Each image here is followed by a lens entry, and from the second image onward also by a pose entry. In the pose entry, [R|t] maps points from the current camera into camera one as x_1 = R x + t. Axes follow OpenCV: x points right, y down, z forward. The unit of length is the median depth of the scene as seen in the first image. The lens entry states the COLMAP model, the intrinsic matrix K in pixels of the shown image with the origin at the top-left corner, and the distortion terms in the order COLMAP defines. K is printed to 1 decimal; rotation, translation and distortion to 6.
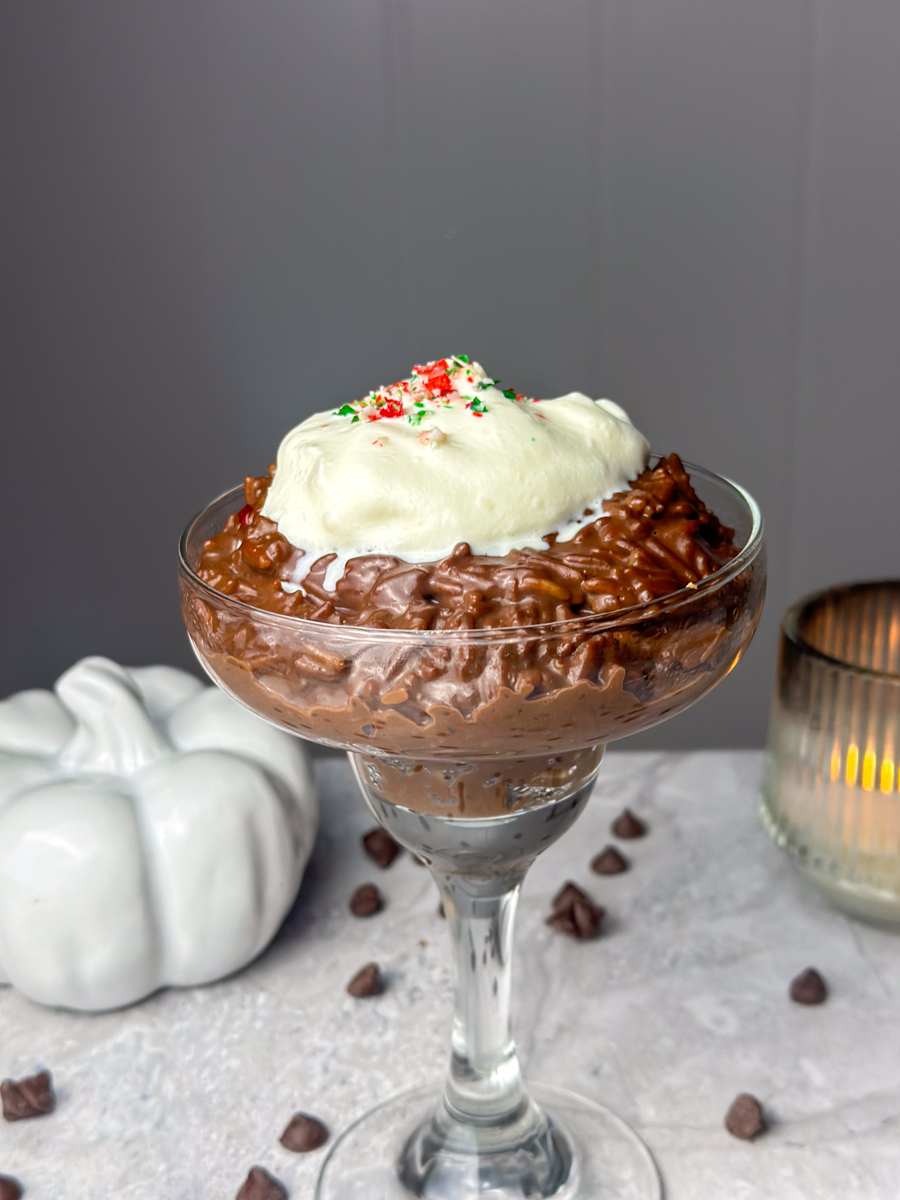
lens RADIAL K [[2067.1, 0, 450.0], [0, 2067.1, 600.0], [0, 0, 1]] dist [0.252288, -0.925122]
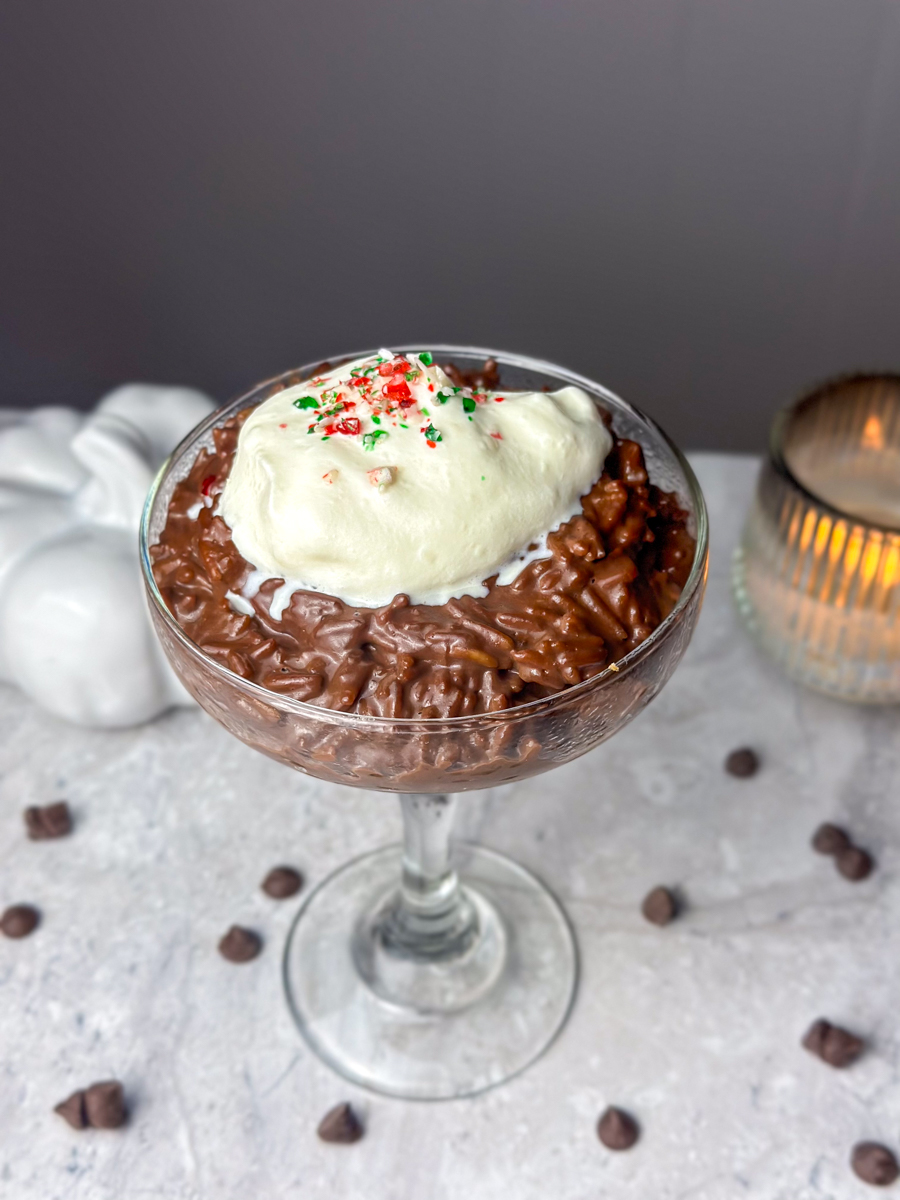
lens RADIAL K [[1891.7, 0, 452.9], [0, 1891.7, 697.6], [0, 0, 1]] dist [0.194810, -0.087916]
pose [[0.995906, 0.083906, -0.033626, 0.064357], [-0.060578, 0.895618, 0.440679, -0.380764], [0.067092, -0.436838, 0.897035, 0.121092]]
